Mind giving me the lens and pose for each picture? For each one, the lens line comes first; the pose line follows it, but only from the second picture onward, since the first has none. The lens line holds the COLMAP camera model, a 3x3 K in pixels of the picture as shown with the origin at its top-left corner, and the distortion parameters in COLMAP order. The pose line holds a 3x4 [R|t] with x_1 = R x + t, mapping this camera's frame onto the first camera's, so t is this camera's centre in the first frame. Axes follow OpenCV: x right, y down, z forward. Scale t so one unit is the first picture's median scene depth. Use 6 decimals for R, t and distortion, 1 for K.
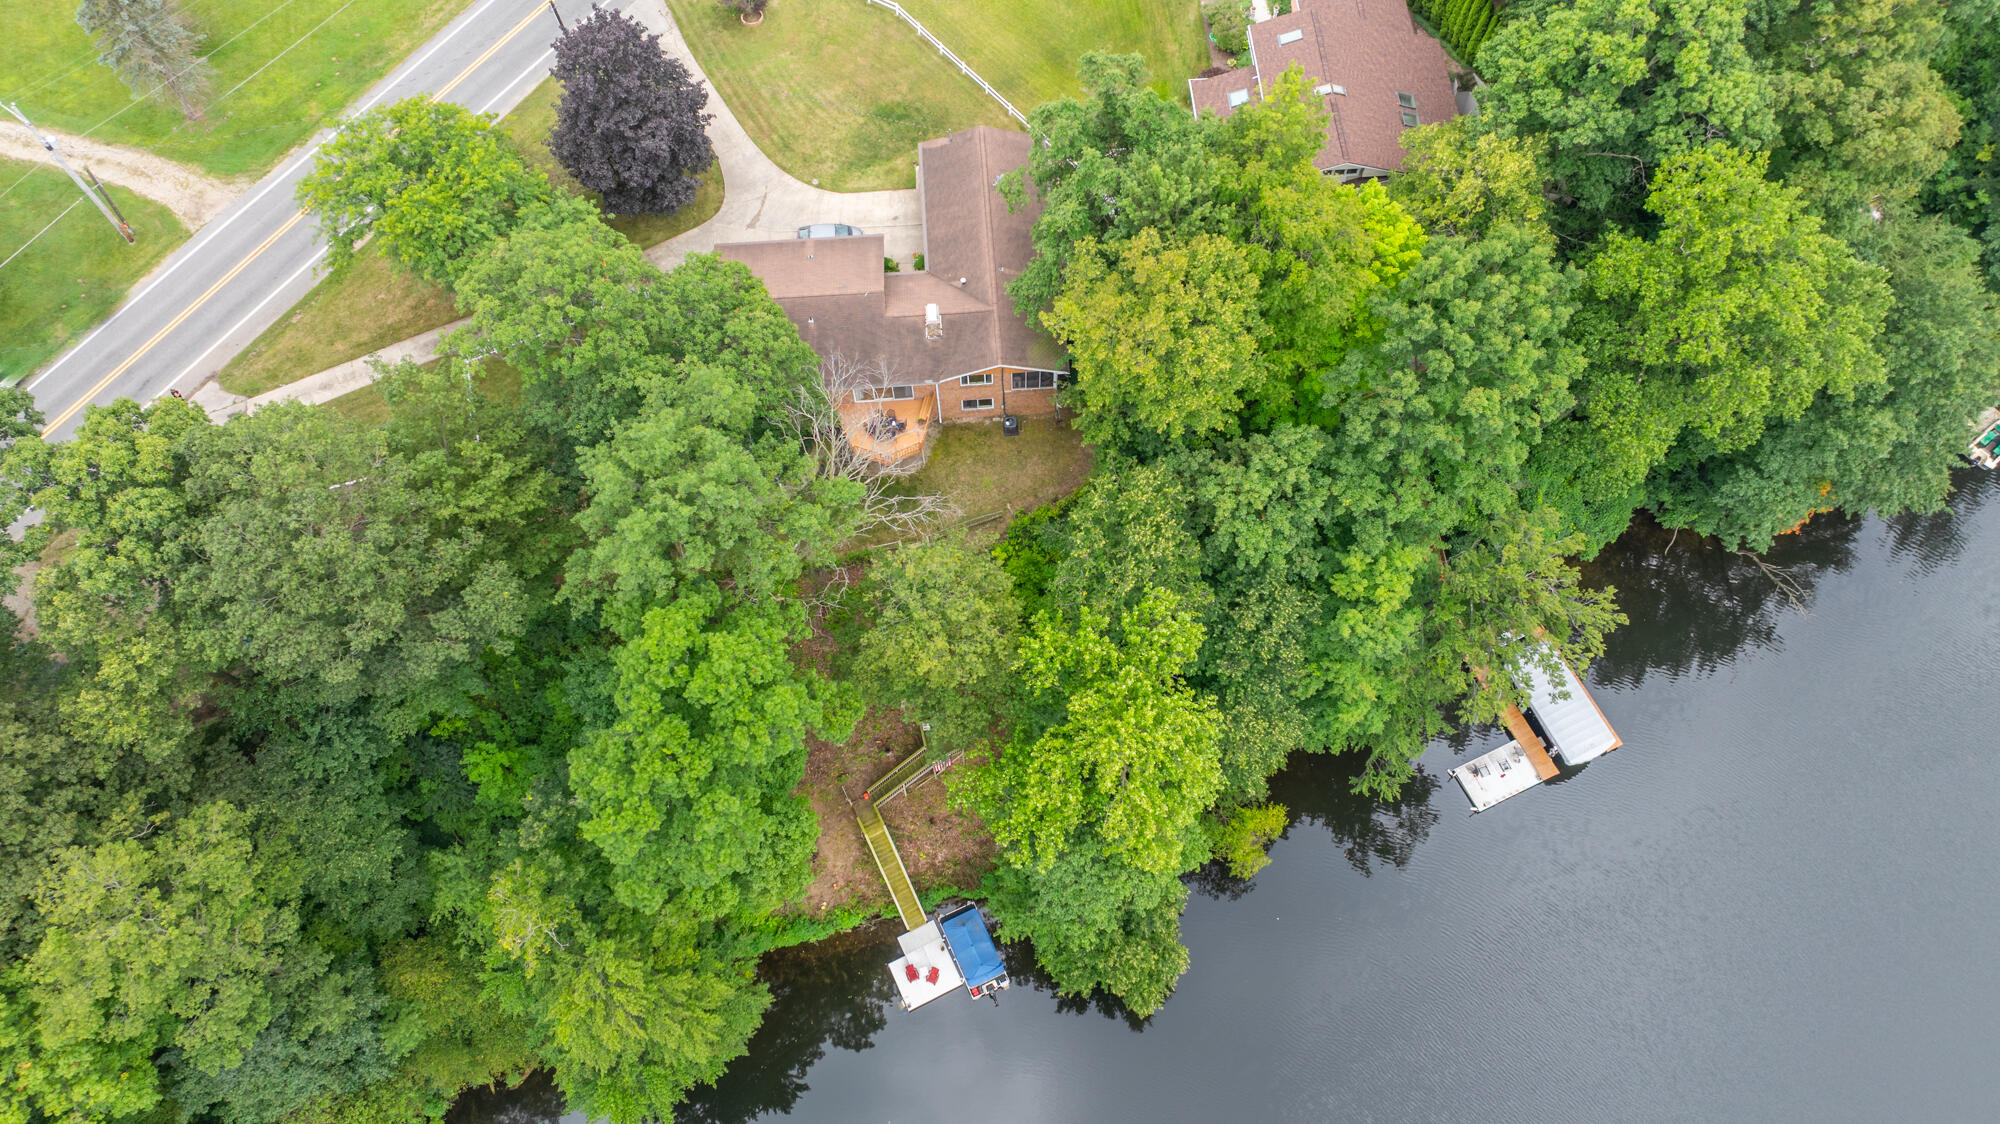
lens RADIAL K [[1433.2, 0, 1024.5], [0, 1433.2, 548.8], [0, 0, 1]] dist [-0.015690, 0.002043]
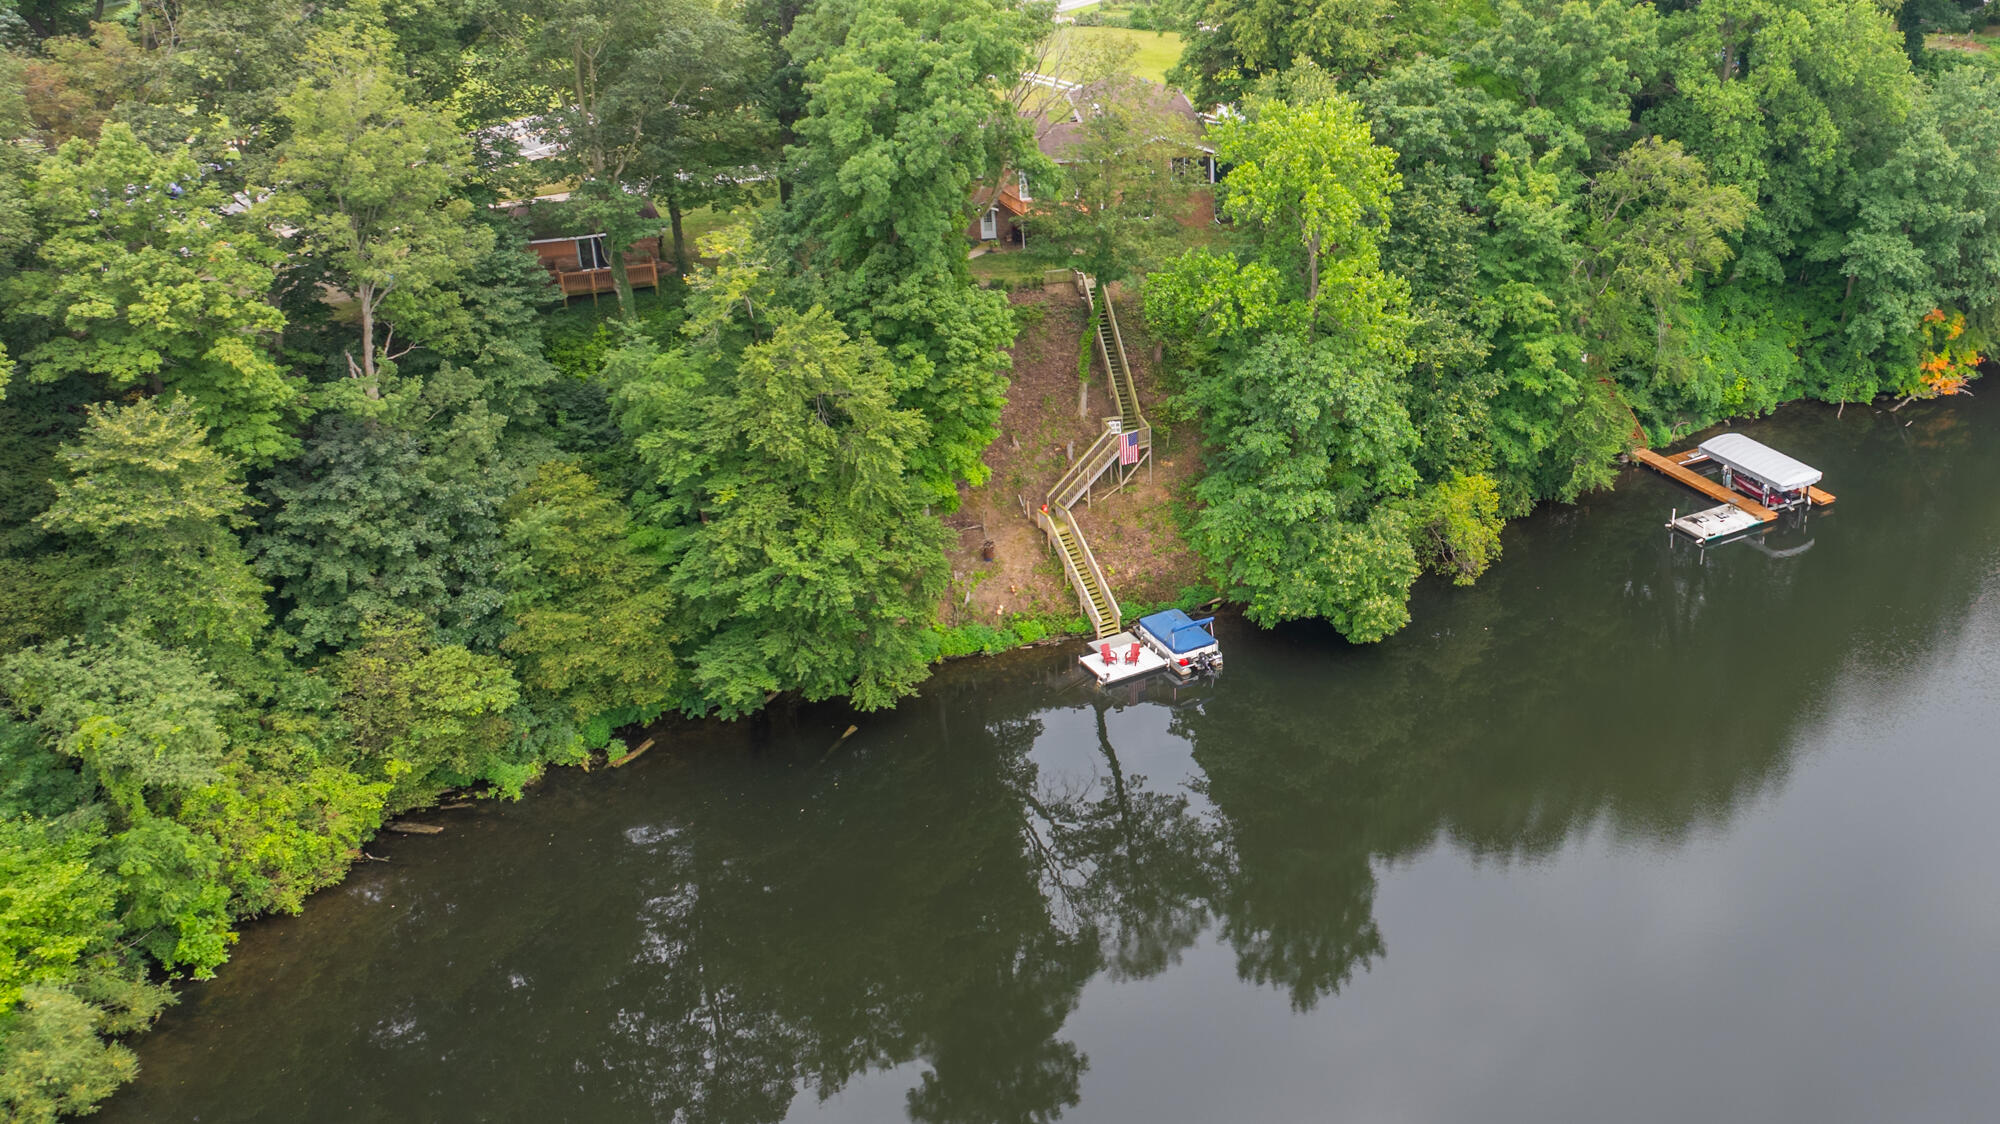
lens RADIAL K [[2031.1, 0, 1440.0], [0, 2031.1, 479.0], [0, 0, 1]] dist [0.046177, -0.188502]
pose [[0.980476, -0.052639, 0.189464, -0.125585], [0.162305, 0.760597, -0.628609, 1.168114], [-0.111016, 0.647087, 0.754290, -0.015669]]
